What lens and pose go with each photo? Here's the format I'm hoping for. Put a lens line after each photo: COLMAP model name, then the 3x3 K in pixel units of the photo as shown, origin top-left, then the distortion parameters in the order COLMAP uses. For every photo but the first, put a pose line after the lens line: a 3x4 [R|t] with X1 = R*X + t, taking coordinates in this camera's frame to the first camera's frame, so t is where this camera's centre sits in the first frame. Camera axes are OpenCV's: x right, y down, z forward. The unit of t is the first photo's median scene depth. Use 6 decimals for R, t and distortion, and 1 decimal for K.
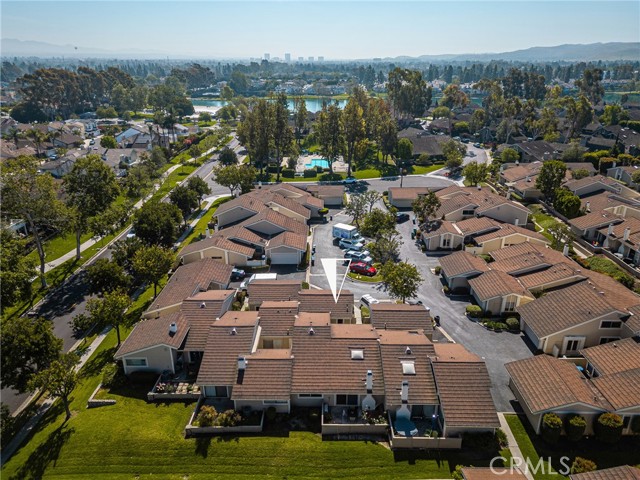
lens RADIAL K [[451.6, 0, 318.6], [0, 451.6, 239.4], [0, 0, 1]] dist [0.053663, -0.036788]
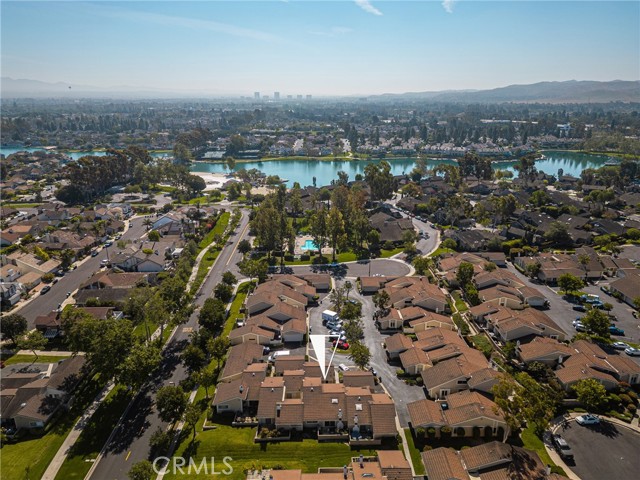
lens RADIAL K [[451.6, 0, 320.0], [0, 451.6, 242.3], [0, 0, 1]] dist [0.053663, -0.036788]
pose [[0.999600, -0.011458, 0.025845, -0.016259], [0.012956, 0.998201, -0.058536, -0.215861], [-0.025127, 0.058848, 0.997951, -0.685500]]
